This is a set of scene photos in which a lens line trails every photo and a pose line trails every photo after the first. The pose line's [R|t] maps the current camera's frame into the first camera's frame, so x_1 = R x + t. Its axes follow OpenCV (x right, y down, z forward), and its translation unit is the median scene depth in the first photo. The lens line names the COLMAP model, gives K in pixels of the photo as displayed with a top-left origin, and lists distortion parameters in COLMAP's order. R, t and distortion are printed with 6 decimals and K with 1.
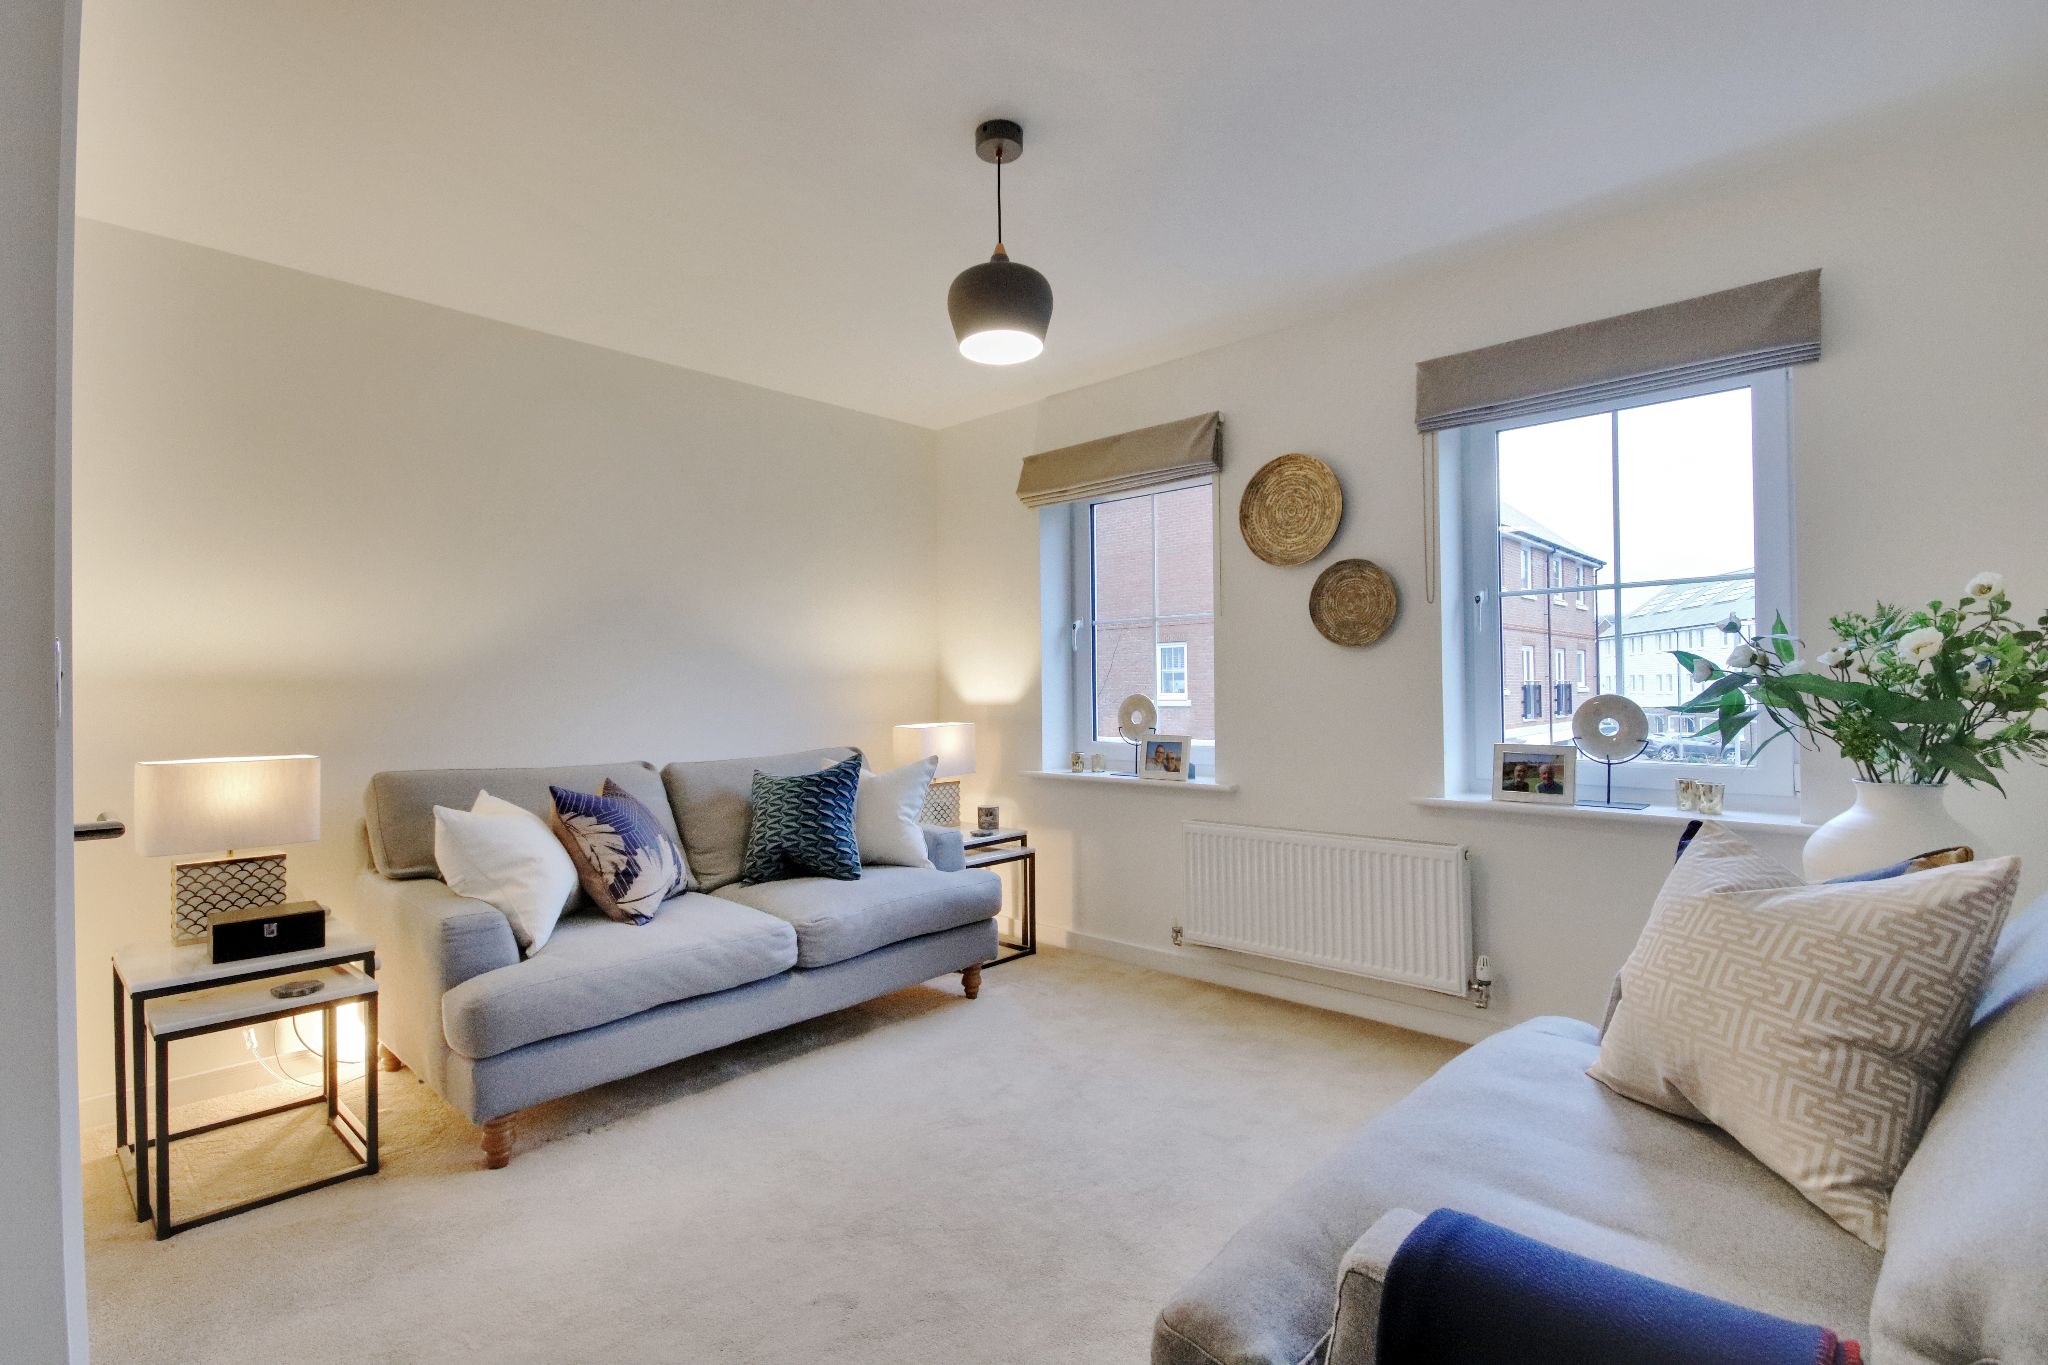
lens RADIAL K [[973.0, 0, 1024.0], [0, 973.0, 682.5], [0, 0, 1]] dist [0.009774, -0.000145]
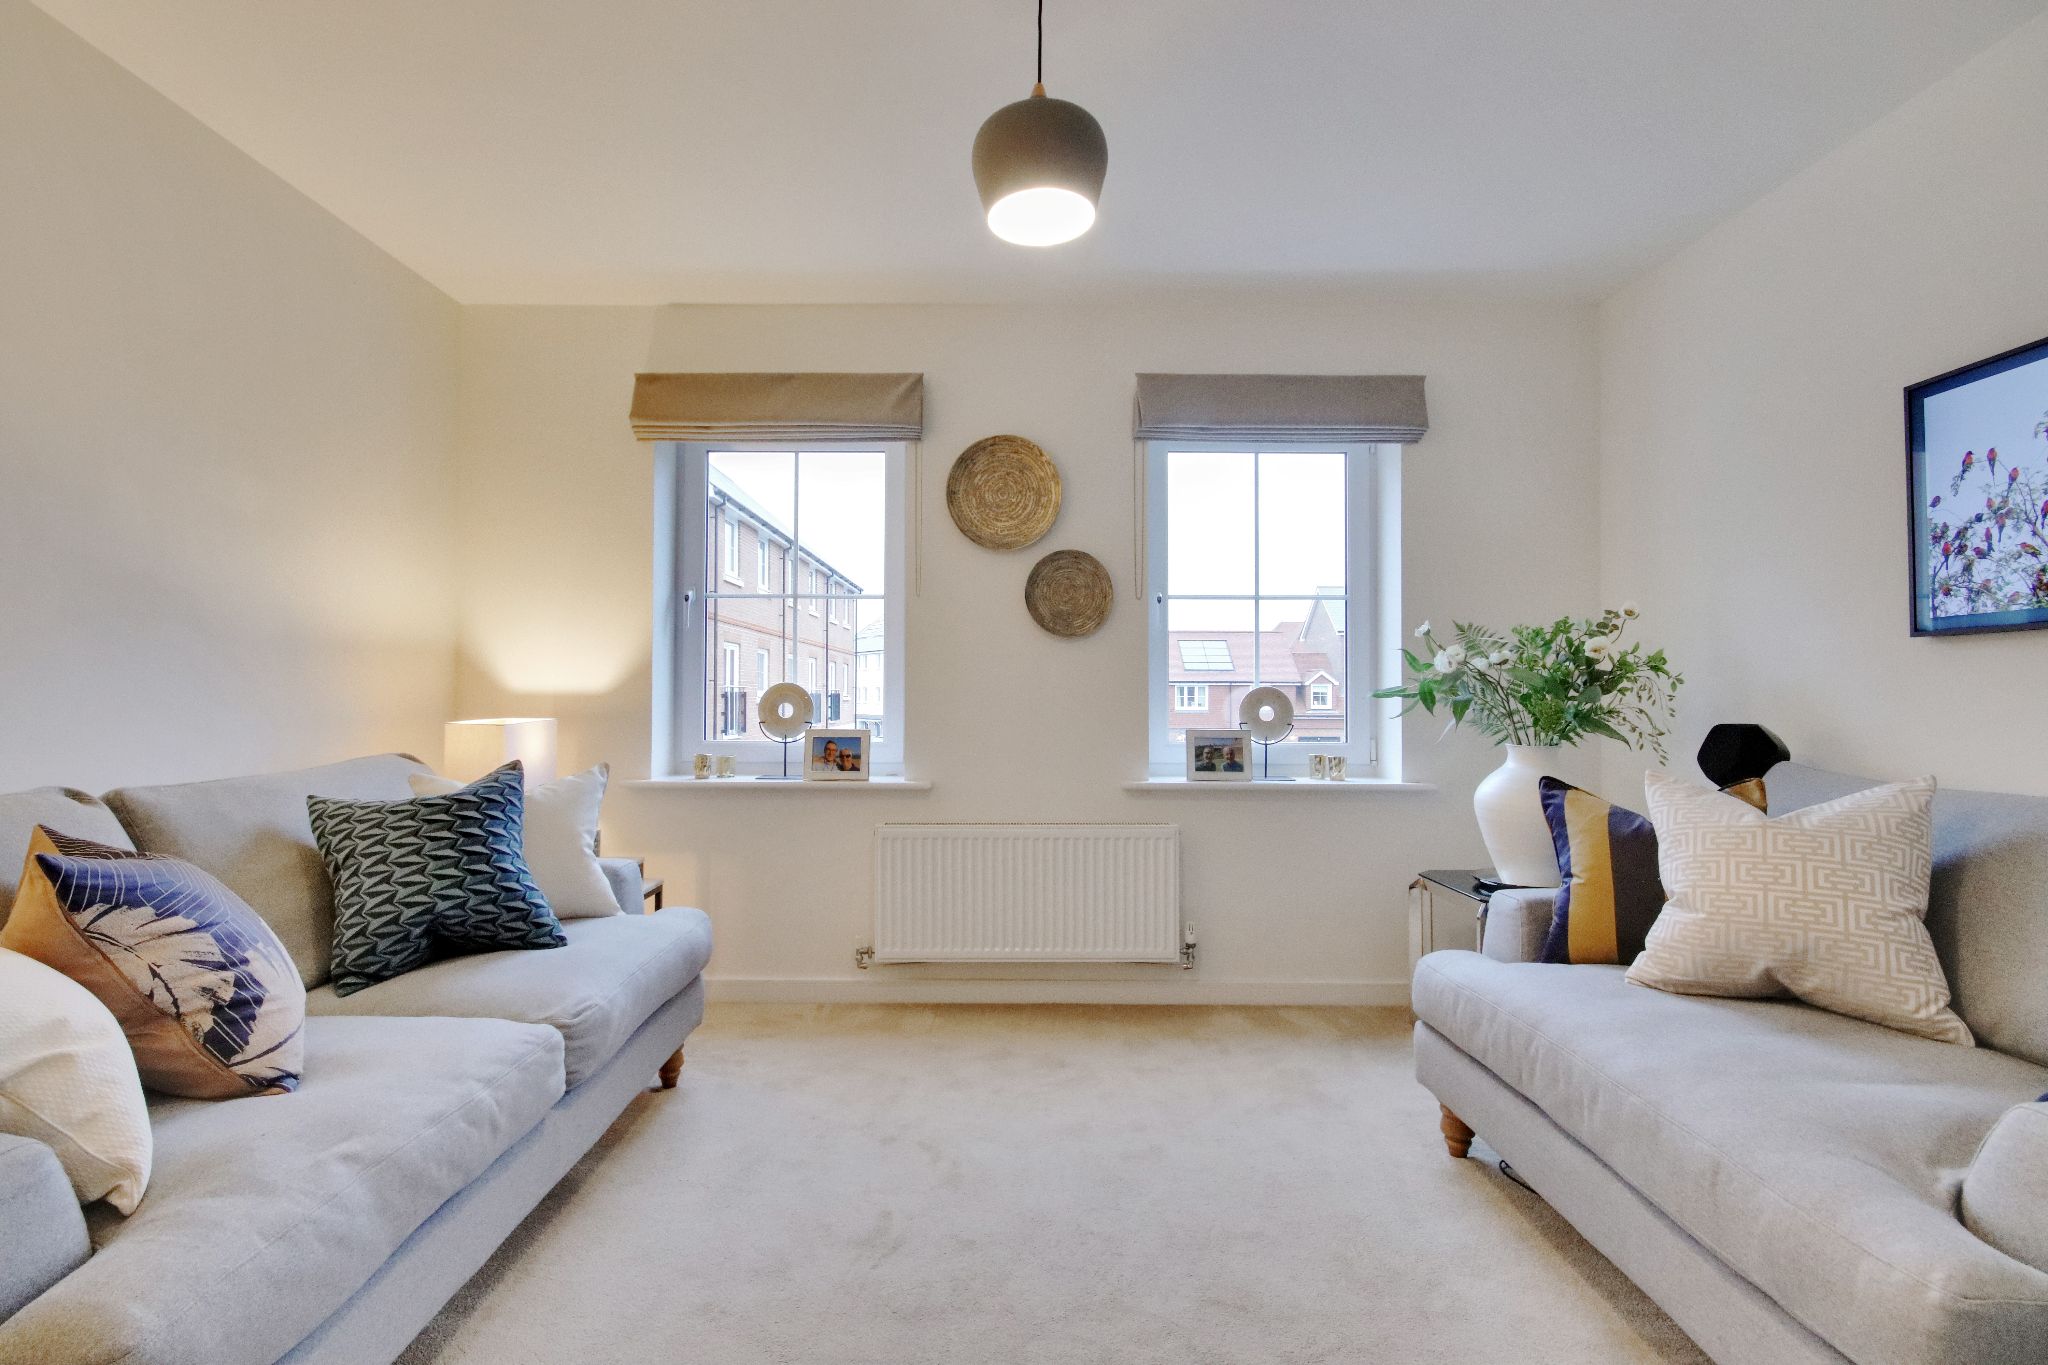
lens RADIAL K [[968.4, 0, 1024.0], [0, 968.4, 682.5], [0, 0, 1]] dist [0.002617, 0.000340]
pose [[0.731463, 0.020574, 0.681571, -0.373459], [-0.015092, 0.999788, -0.013984, 0.024860], [-0.681714, -0.000058, 0.731619, 0.291381]]
